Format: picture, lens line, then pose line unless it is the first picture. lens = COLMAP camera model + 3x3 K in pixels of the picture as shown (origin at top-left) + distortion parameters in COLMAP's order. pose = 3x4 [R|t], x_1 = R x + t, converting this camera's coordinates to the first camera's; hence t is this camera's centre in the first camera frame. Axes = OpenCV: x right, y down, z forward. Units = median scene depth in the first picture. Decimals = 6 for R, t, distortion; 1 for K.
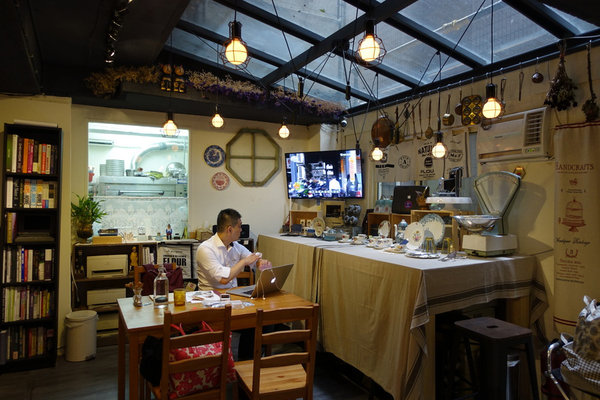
lens RADIAL K [[415.9, 0, 300.2], [0, 415.9, 197.1], [0, 0, 1]] dist [0.006716, -0.000003]
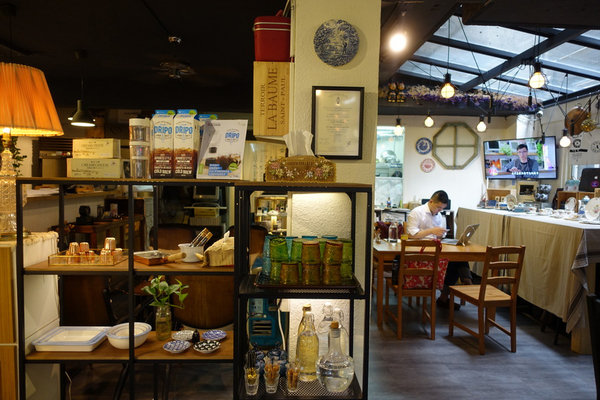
lens RADIAL K [[415.9, 0, 302.3], [0, 415.9, 199.6], [0, 0, 1]] dist [0.006716, -0.000003]
pose [[0.896692, 0.027099, -0.441825, 0.035644], [-0.007222, 0.998887, 0.046609, 0.011781], [0.442597, -0.038603, 0.895890, -0.372149]]
